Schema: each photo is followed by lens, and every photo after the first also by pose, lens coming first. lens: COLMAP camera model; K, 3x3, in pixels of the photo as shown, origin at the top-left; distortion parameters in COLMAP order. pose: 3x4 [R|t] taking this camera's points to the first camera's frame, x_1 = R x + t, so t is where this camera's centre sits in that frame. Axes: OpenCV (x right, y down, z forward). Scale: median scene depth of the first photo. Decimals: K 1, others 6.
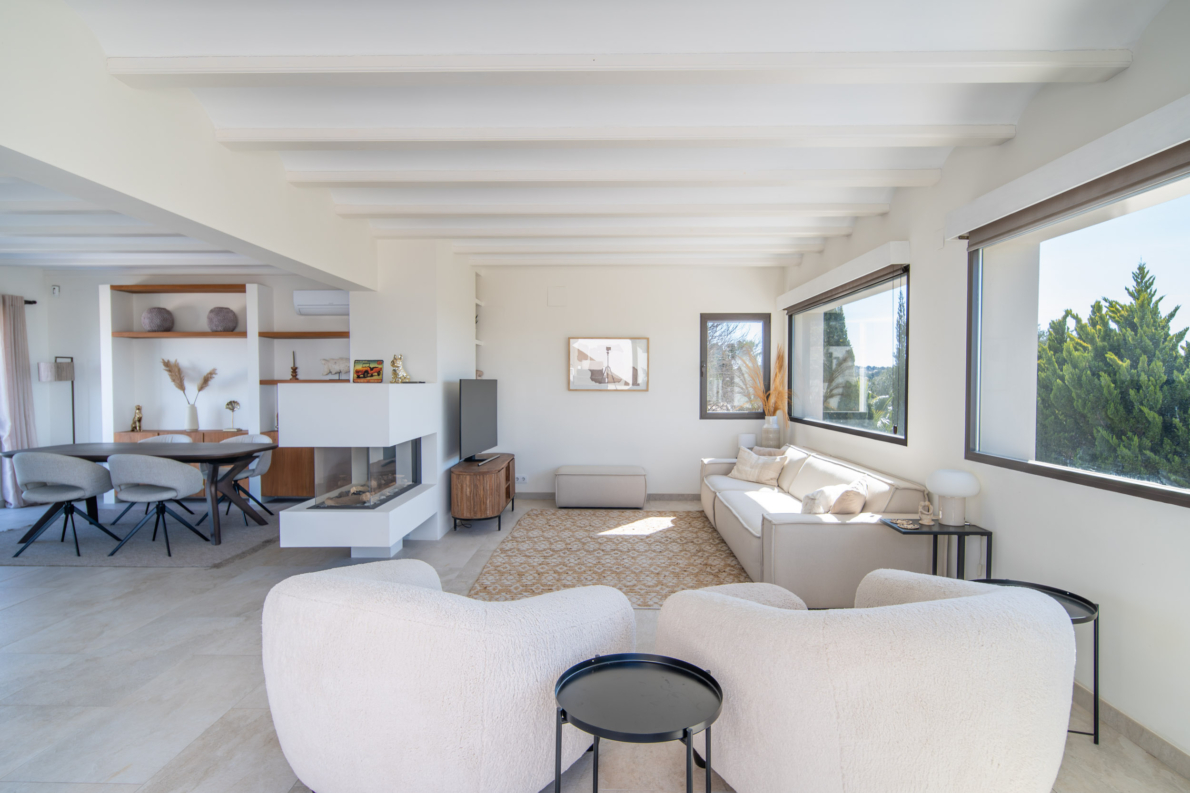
lens RADIAL K [[648.7, 0, 596.8], [0, 648.7, 396.7], [0, 0, 1]] dist [-0.010712, 0.003786]
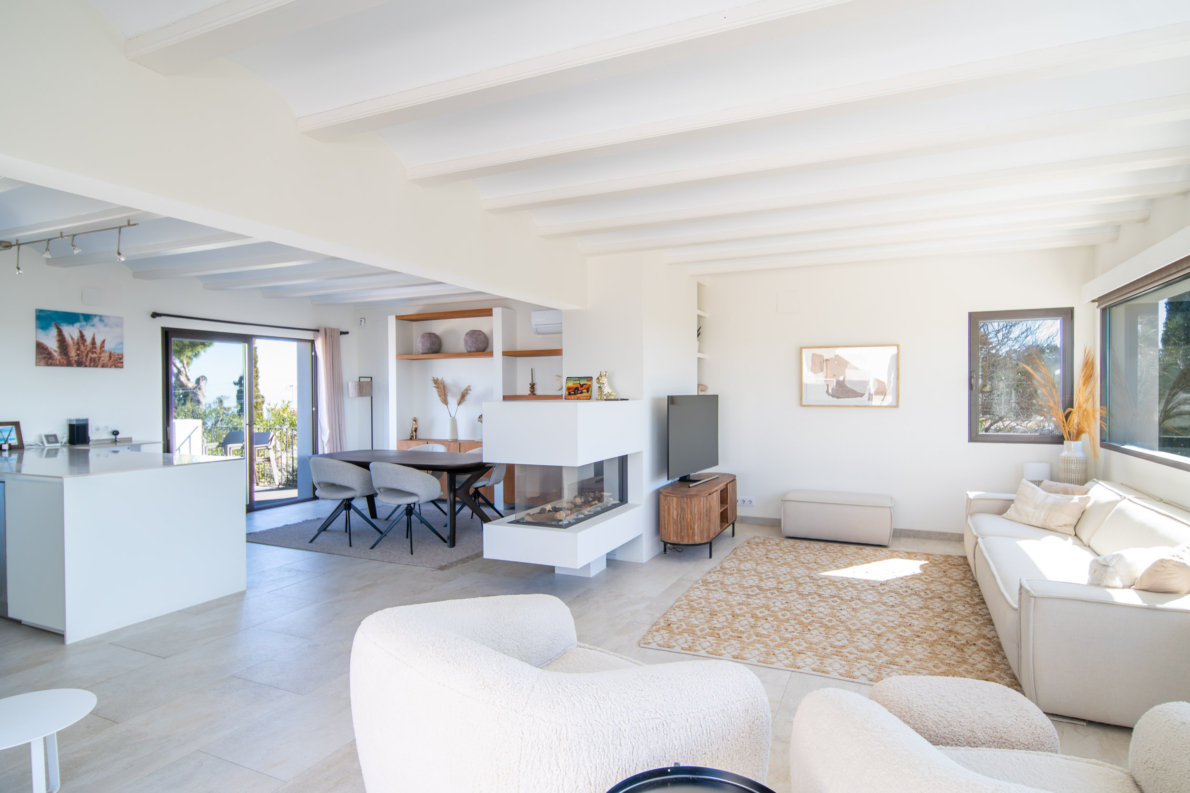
lens RADIAL K [[648.7, 0, 592.6], [0, 648.7, 398.4], [0, 0, 1]] dist [-0.010712, 0.003786]
pose [[0.912089, -0.000789, -0.409992, 0.073284], [-0.004503, 0.999919, -0.011941, -0.010029], [0.409968, 0.012737, 0.912011, 0.078240]]
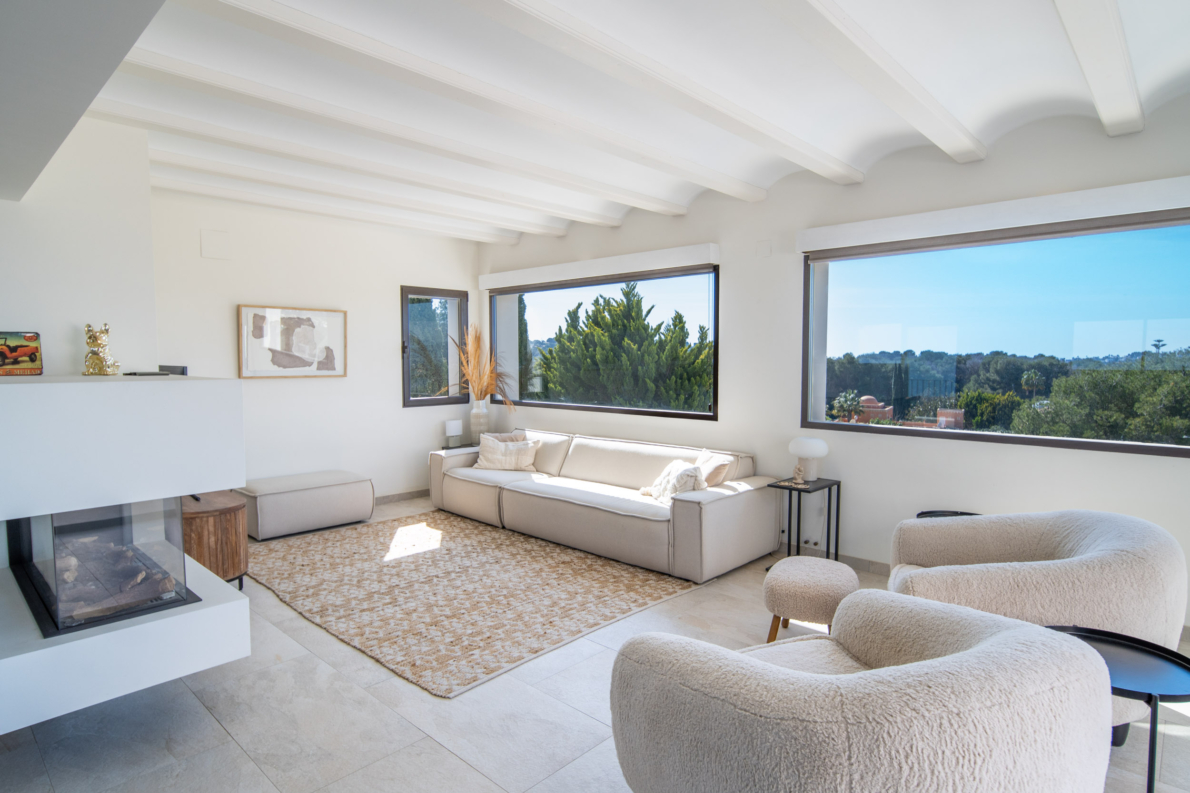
lens RADIAL K [[648.7, 0, 602.1], [0, 648.7, 400.5], [0, 0, 1]] dist [-0.010712, 0.003786]
pose [[0.666140, -0.049998, 0.744149, -0.375380], [0.018258, 0.998545, 0.050747, -0.017077], [-0.745604, -0.020218, 0.666083, 0.263081]]
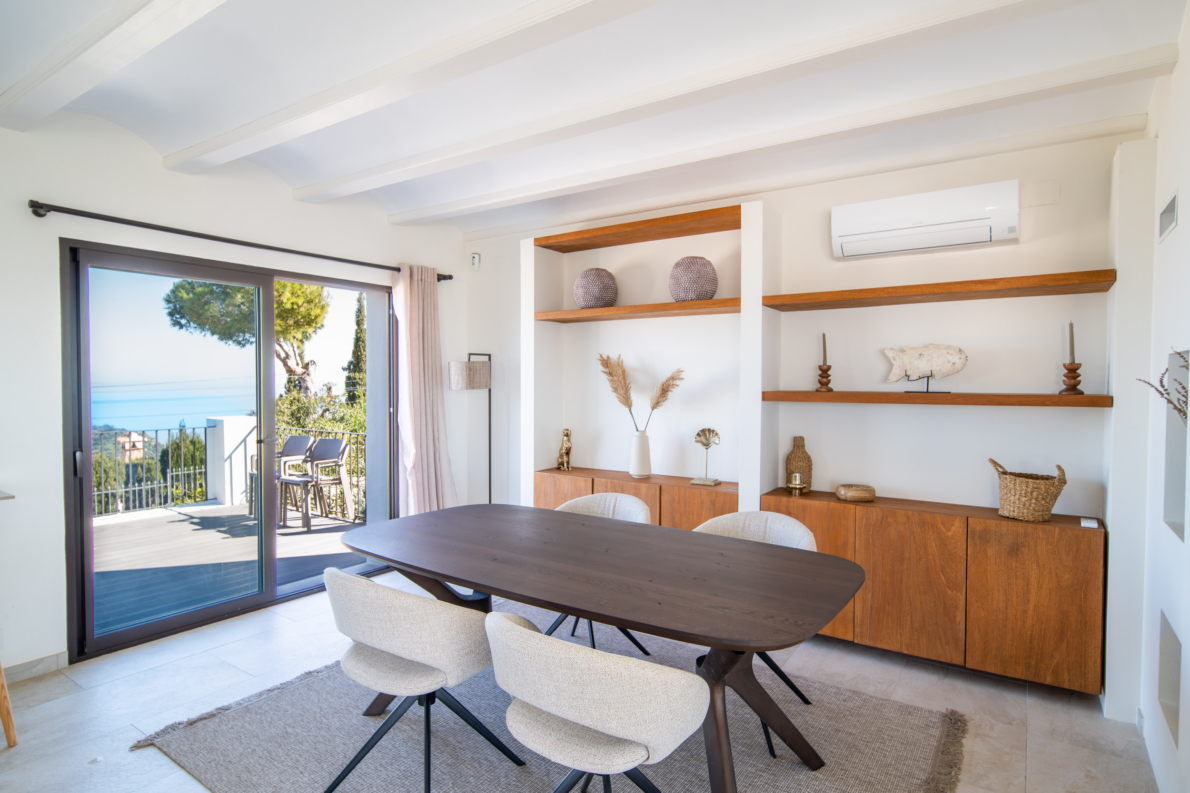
lens RADIAL K [[648.7, 0, 593.3], [0, 648.7, 395.9], [0, 0, 1]] dist [-0.010712, 0.003786]
pose [[0.829035, 0.017068, -0.558936, -0.403726], [-0.018692, 0.999821, 0.002806, -0.025069], [0.558884, 0.008121, 0.829206, 0.589536]]
